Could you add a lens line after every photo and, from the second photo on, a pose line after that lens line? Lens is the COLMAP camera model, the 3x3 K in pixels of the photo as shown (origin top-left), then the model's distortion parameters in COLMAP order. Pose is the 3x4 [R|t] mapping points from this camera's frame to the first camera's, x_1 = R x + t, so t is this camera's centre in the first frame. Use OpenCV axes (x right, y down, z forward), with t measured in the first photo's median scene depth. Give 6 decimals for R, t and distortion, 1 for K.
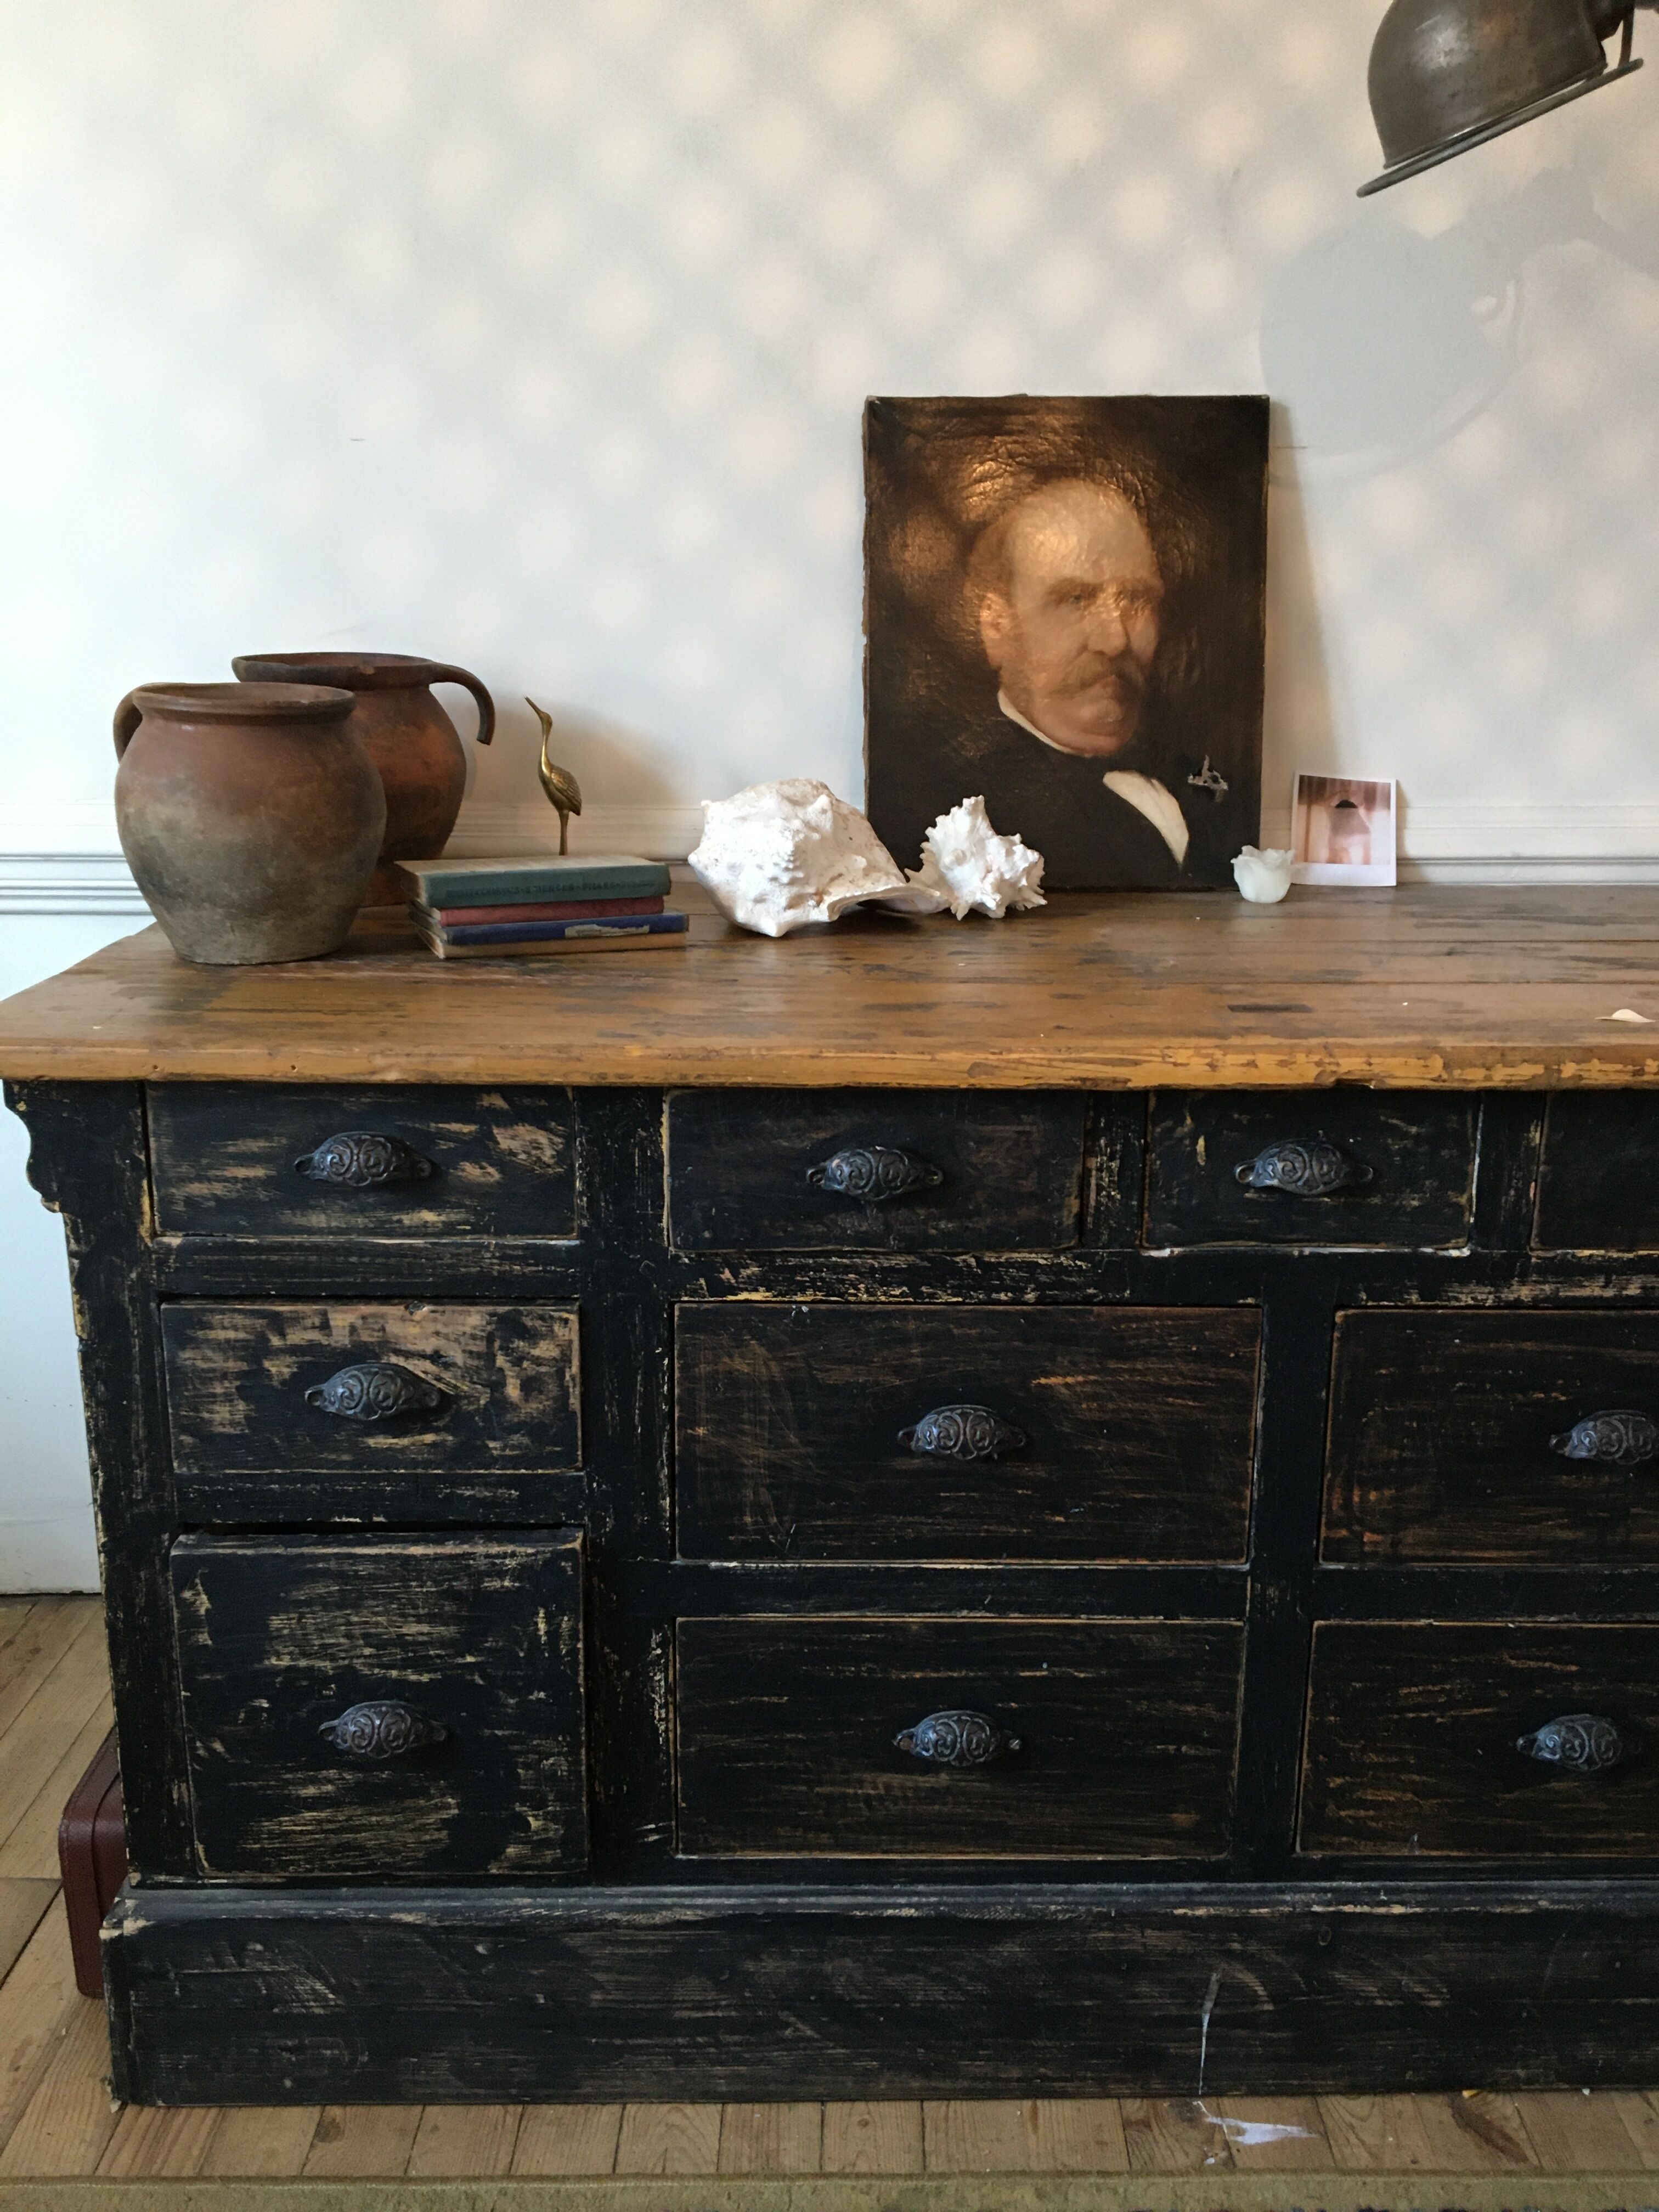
lens RADIAL K [[1859.1, 0, 829.5], [0, 1859.1, 1106.0], [0, 0, 1]] dist [0.114545, -0.210230]
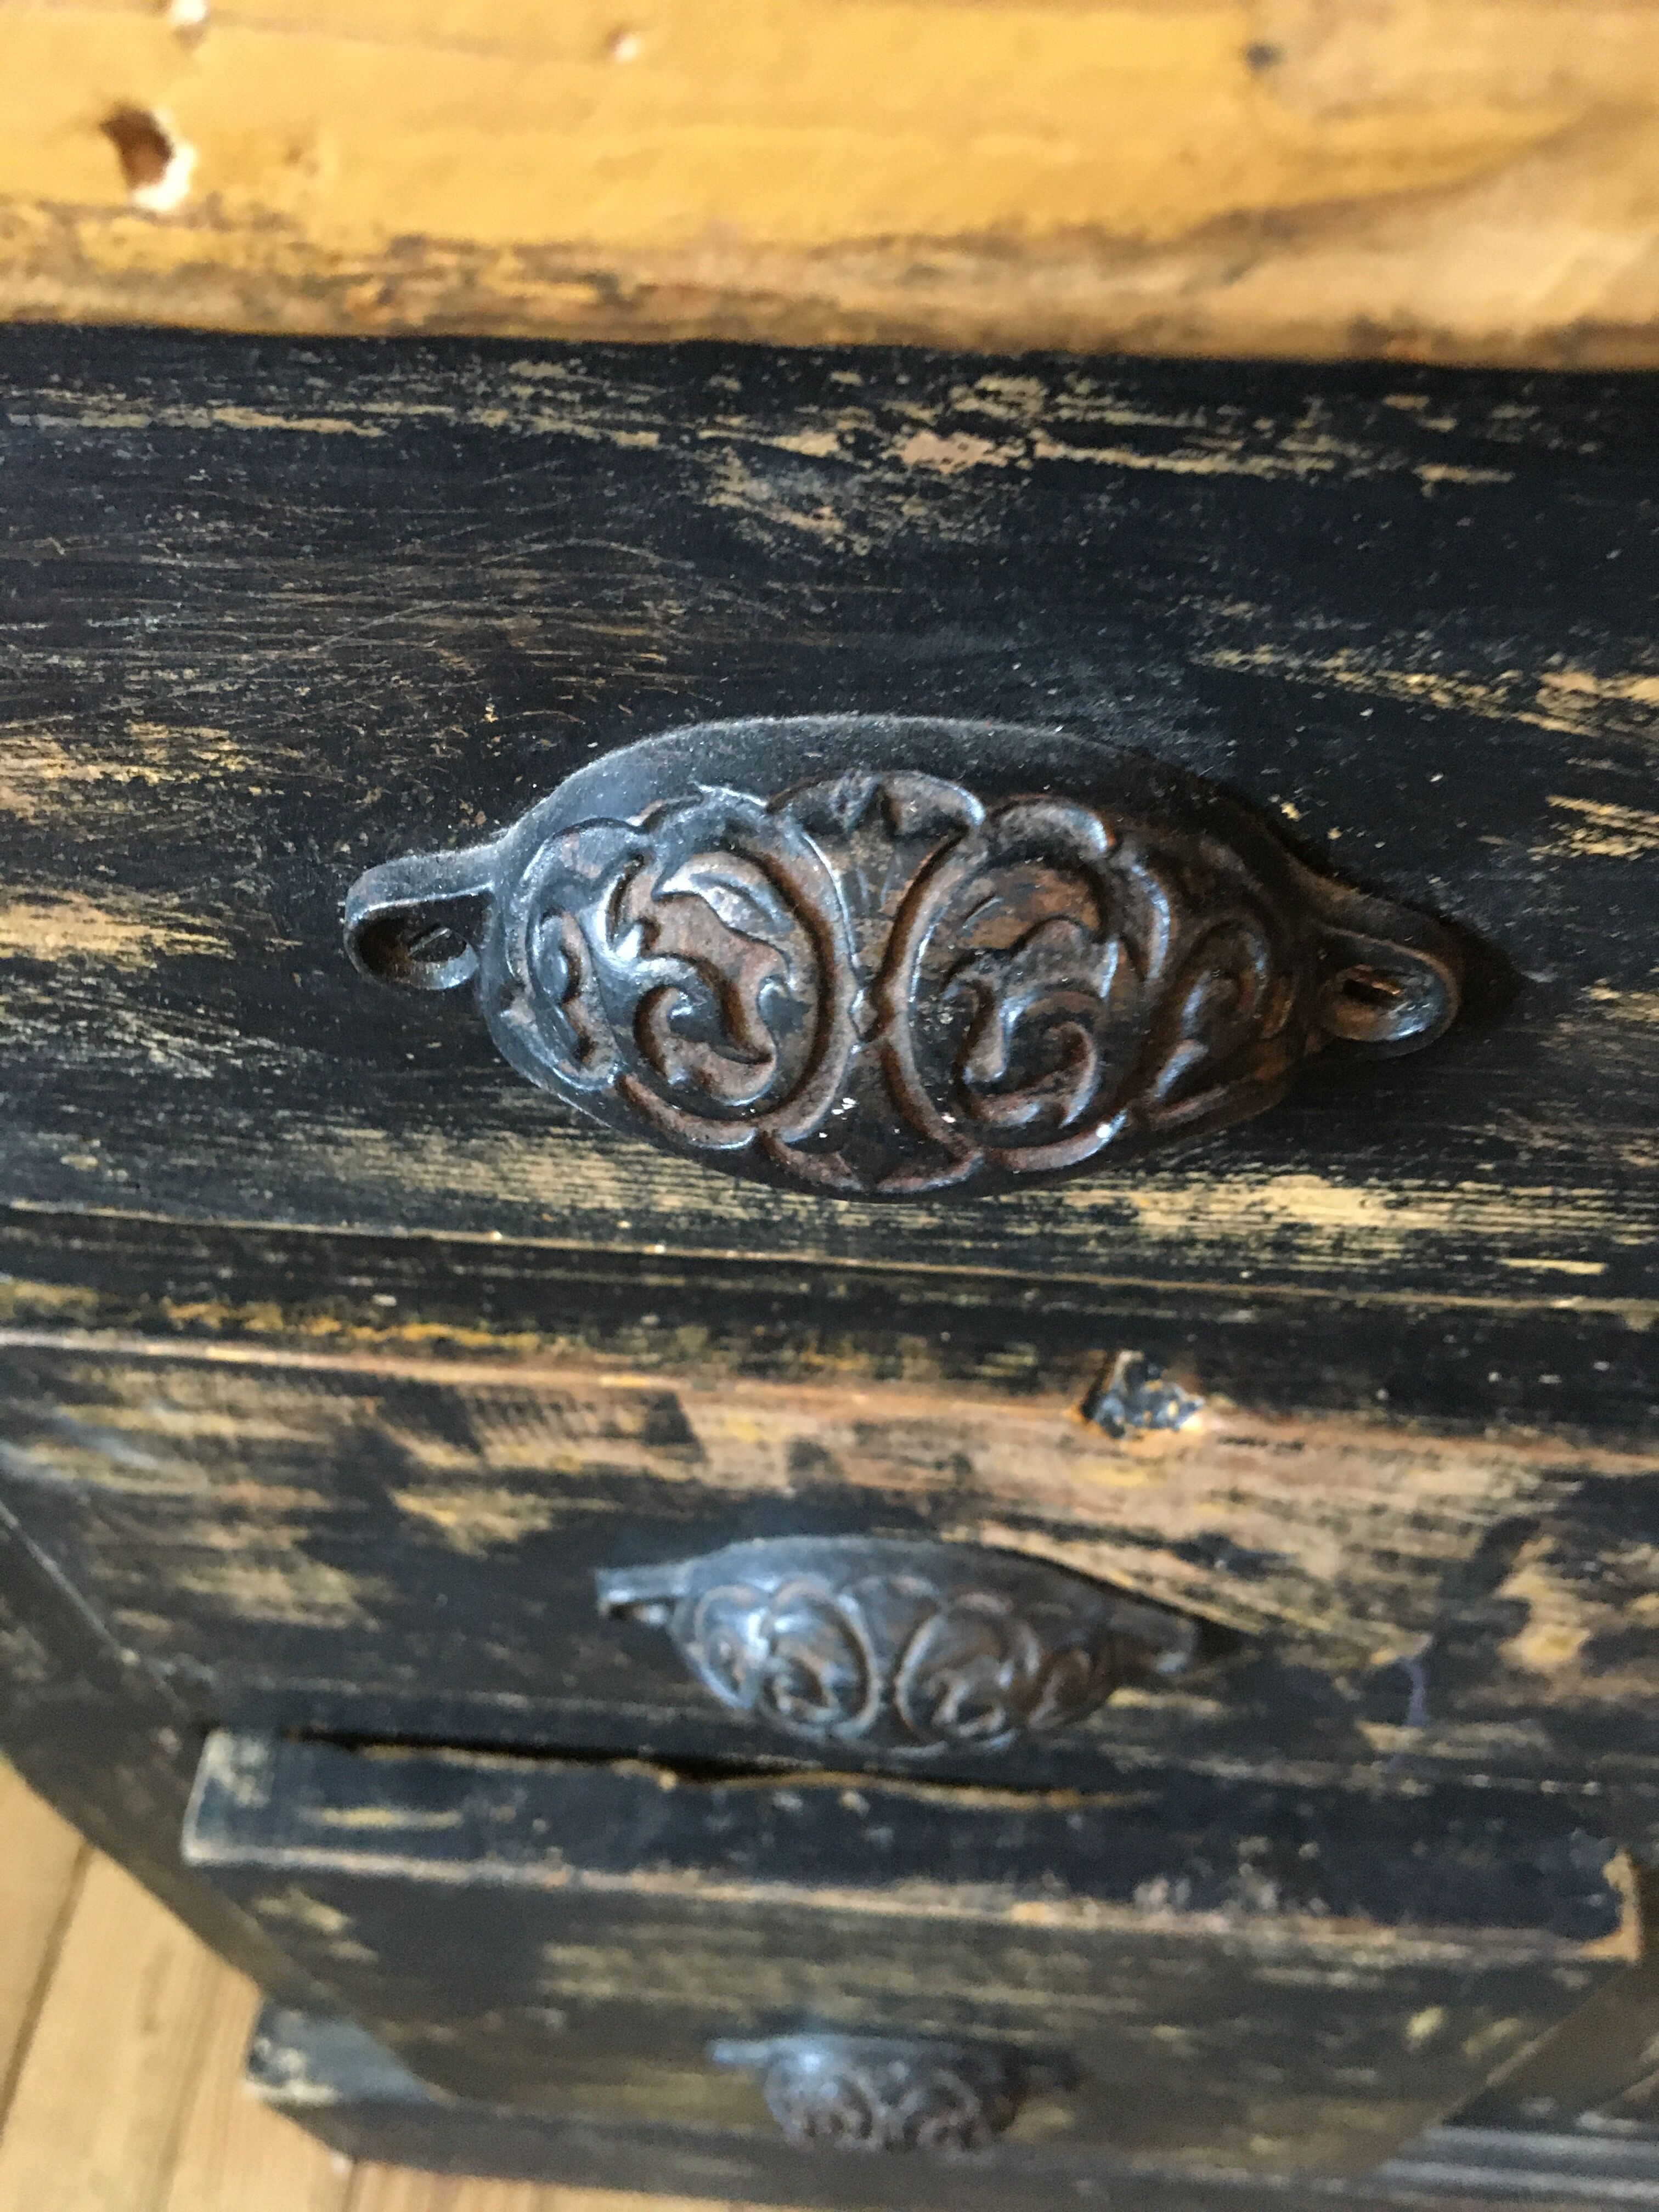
lens RADIAL K [[1913.9, 0, 829.5], [0, 1913.9, 1106.0], [0, 0, 1]] dist [0.090232, -0.173534]
pose [[0.994087, 0.059181, -0.091042, -0.231771], [0.009843, 0.785865, 0.618320, -0.036053], [0.108140, -0.615560, 0.780635, 0.860989]]
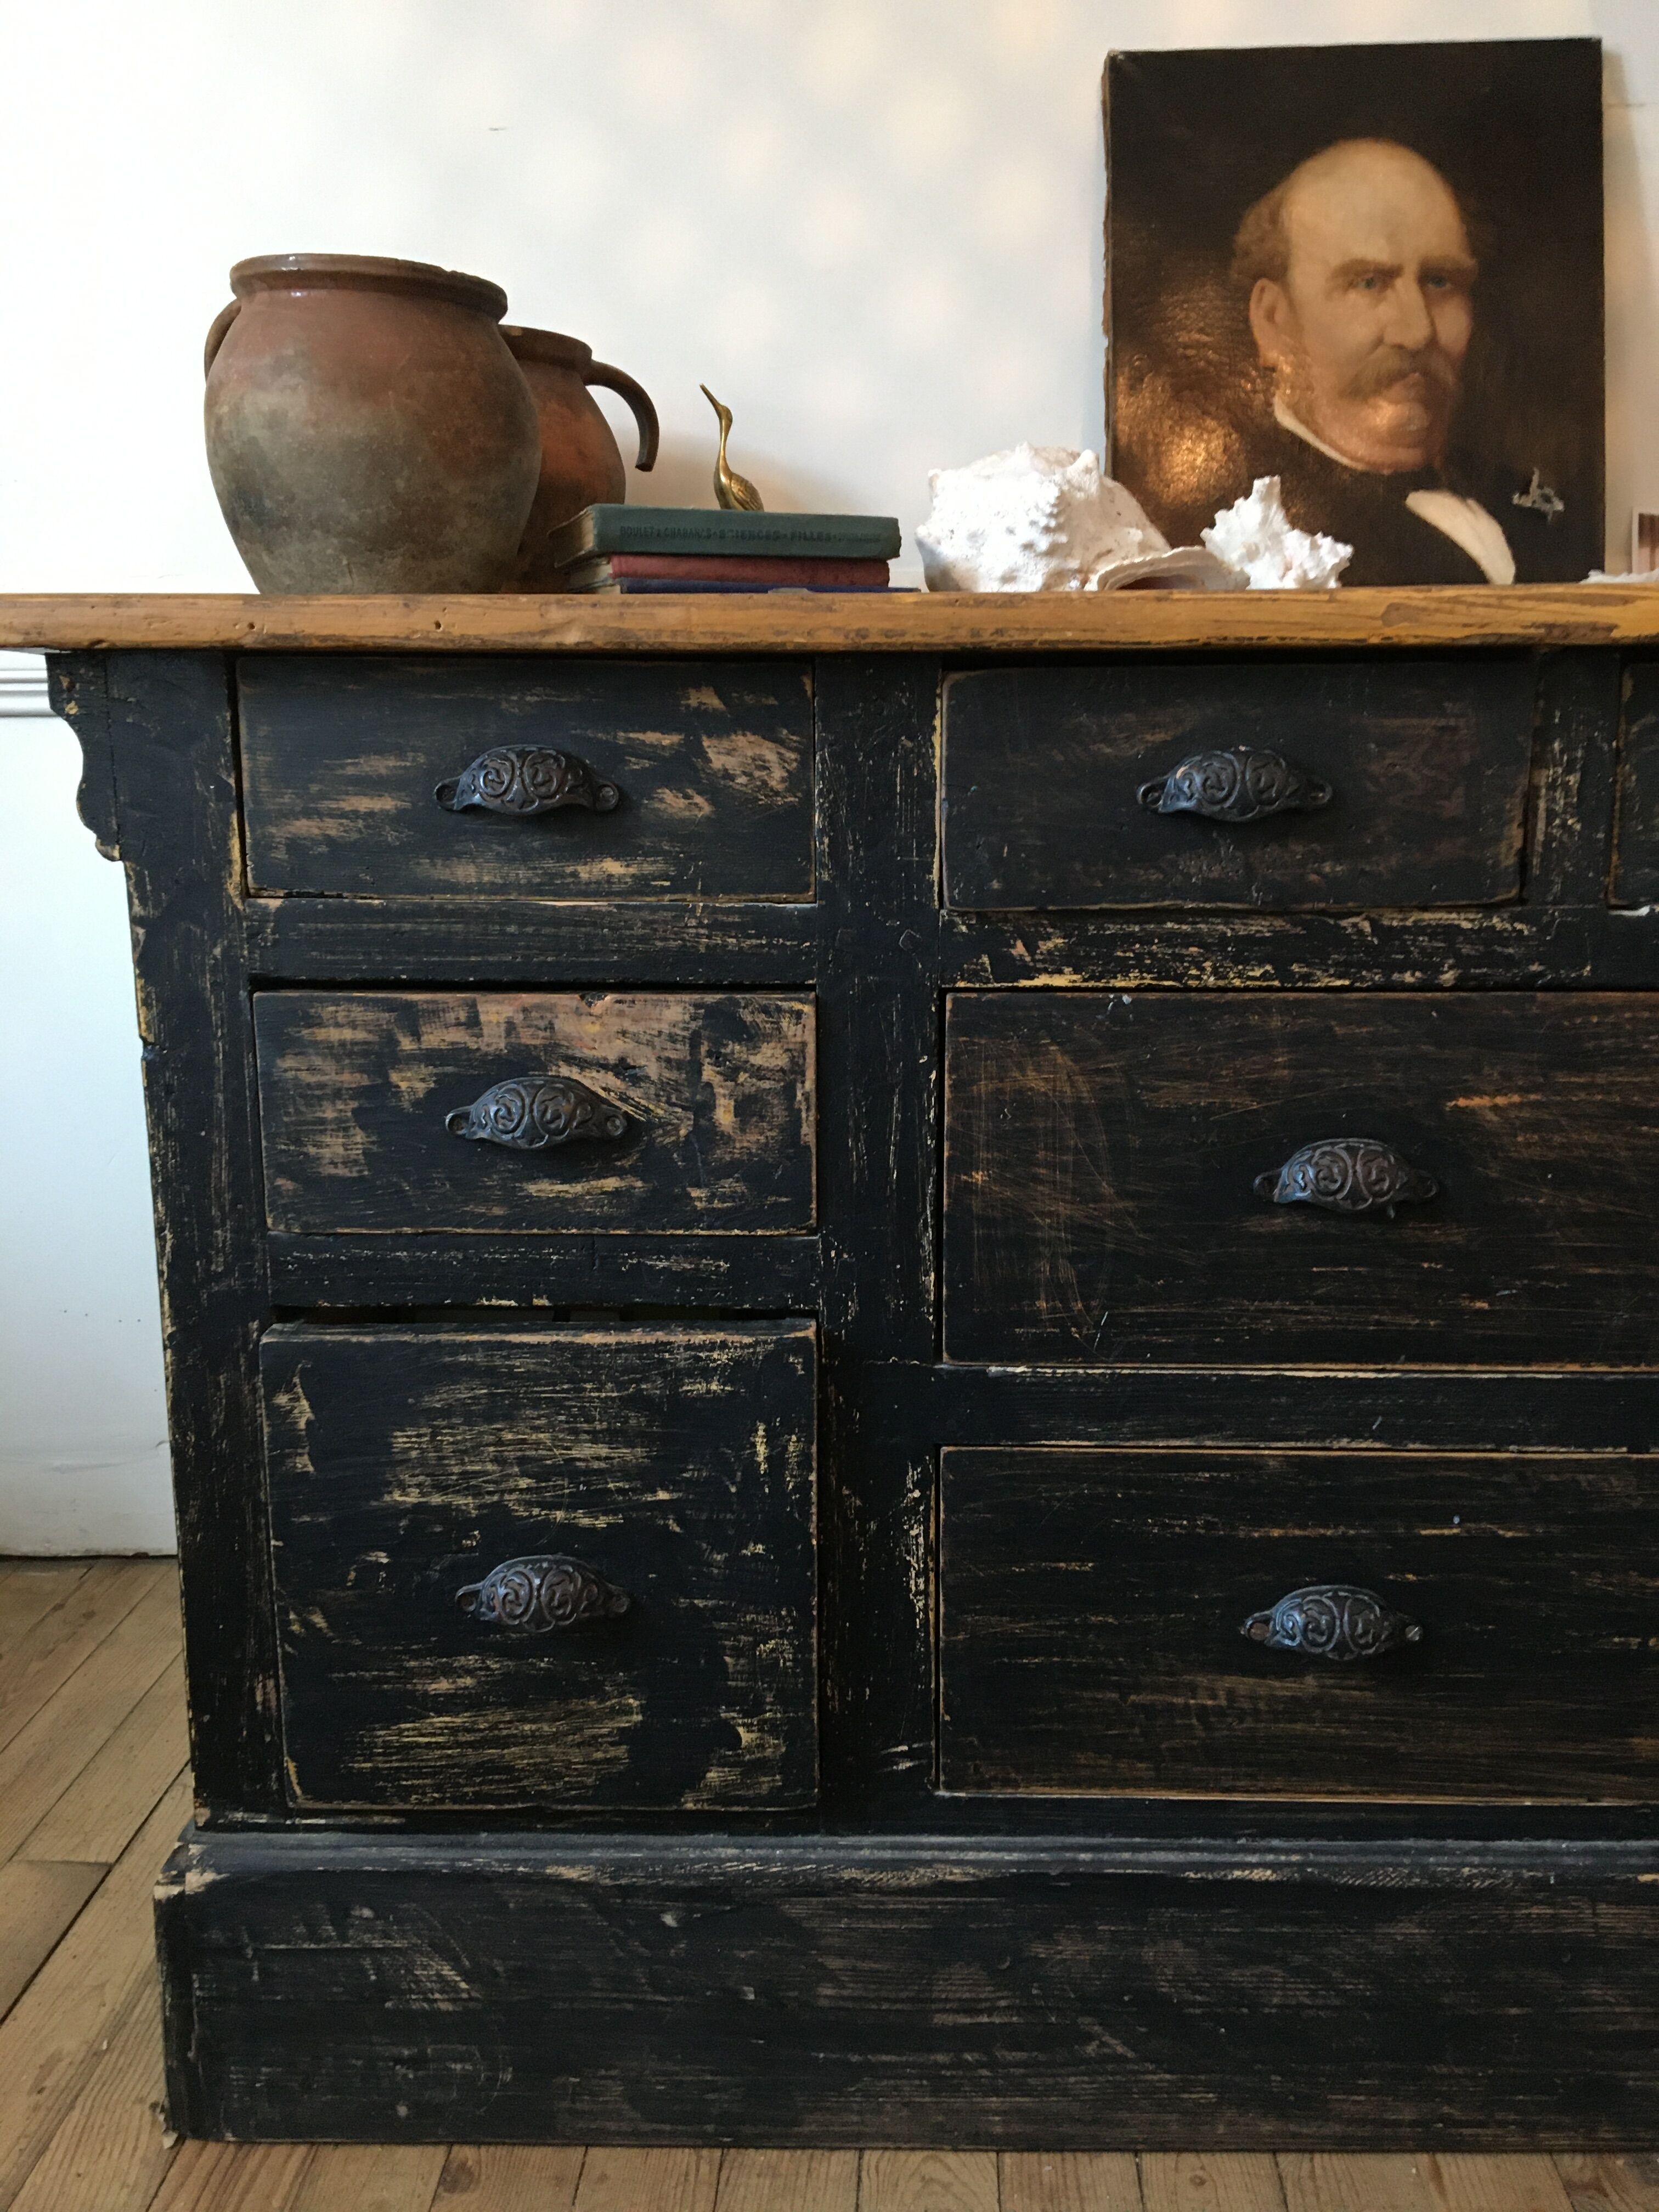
lens RADIAL K [[1859.1, 0, 829.5], [0, 1859.1, 1106.0], [0, 0, 1]] dist [0.114545, -0.210230]
pose [[0.999137, -0.005846, -0.041112, -0.097502], [0.002855, 0.997369, -0.072435, 0.199521], [0.041427, 0.072255, 0.996525, 0.273090]]
